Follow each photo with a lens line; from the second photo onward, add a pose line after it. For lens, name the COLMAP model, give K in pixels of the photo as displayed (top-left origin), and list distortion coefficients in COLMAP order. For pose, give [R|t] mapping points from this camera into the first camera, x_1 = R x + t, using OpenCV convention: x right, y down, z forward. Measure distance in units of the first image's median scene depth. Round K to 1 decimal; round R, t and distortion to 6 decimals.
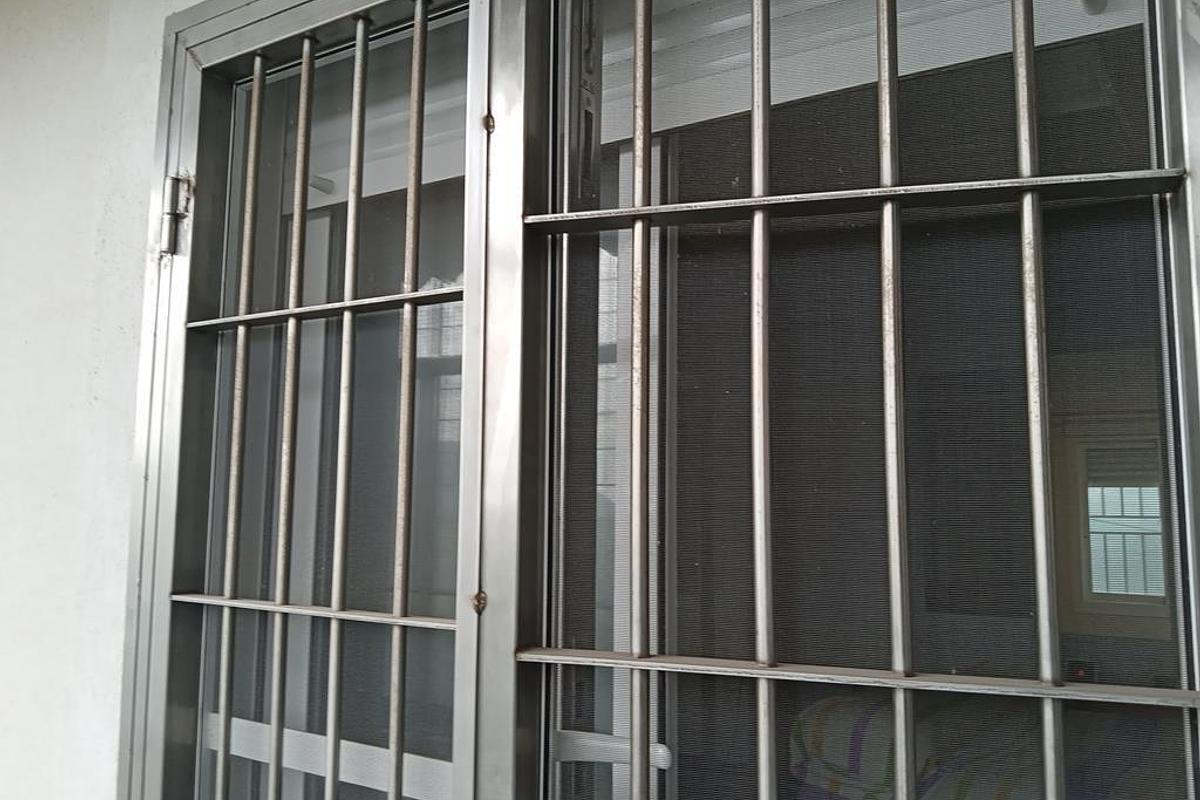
lens RADIAL K [[981.9, 0, 601.2], [0, 981.9, 395.4], [0, 0, 1]] dist [0.050345, -0.085611]
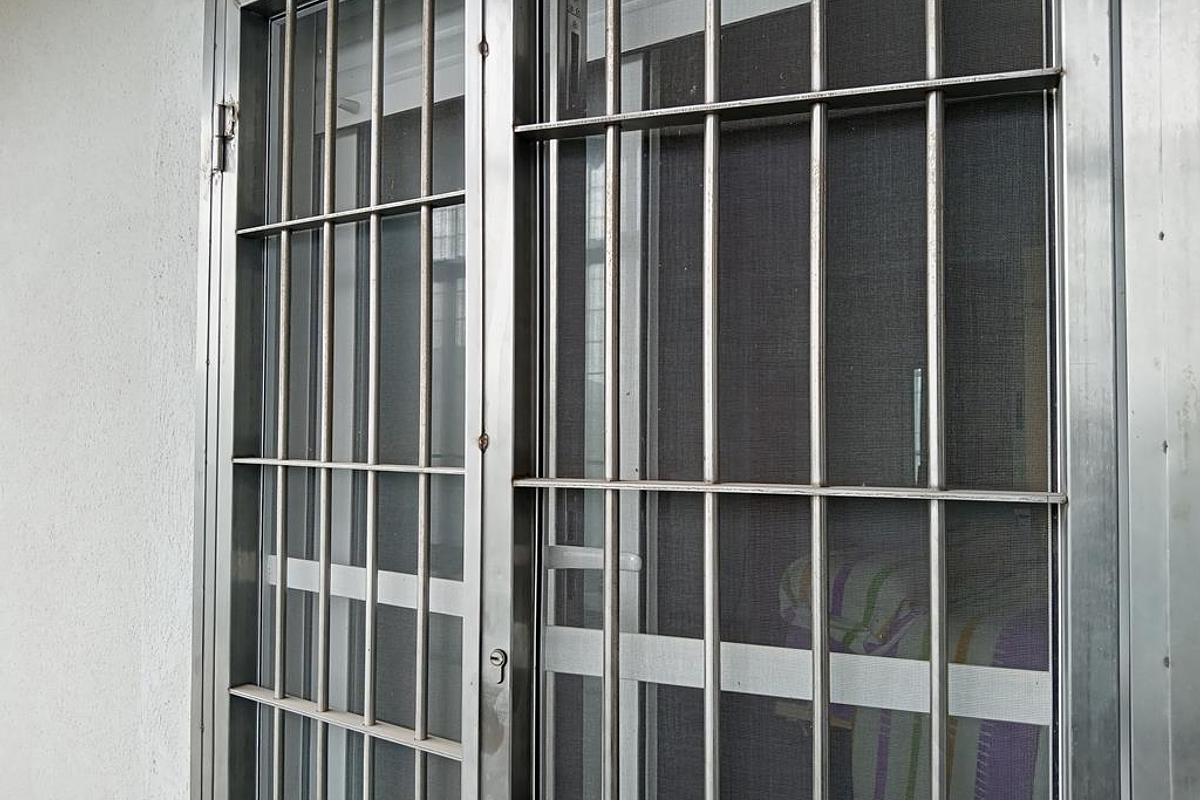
lens RADIAL K [[981.9, 0, 603.3], [0, 981.9, 341.3], [0, 0, 1]] dist [0.050345, -0.085611]
pose [[0.999019, -0.024149, -0.037128, 0.060186], [0.025254, 0.999244, 0.029568, 0.041261], [0.036386, -0.030477, 0.998873, -0.176126]]
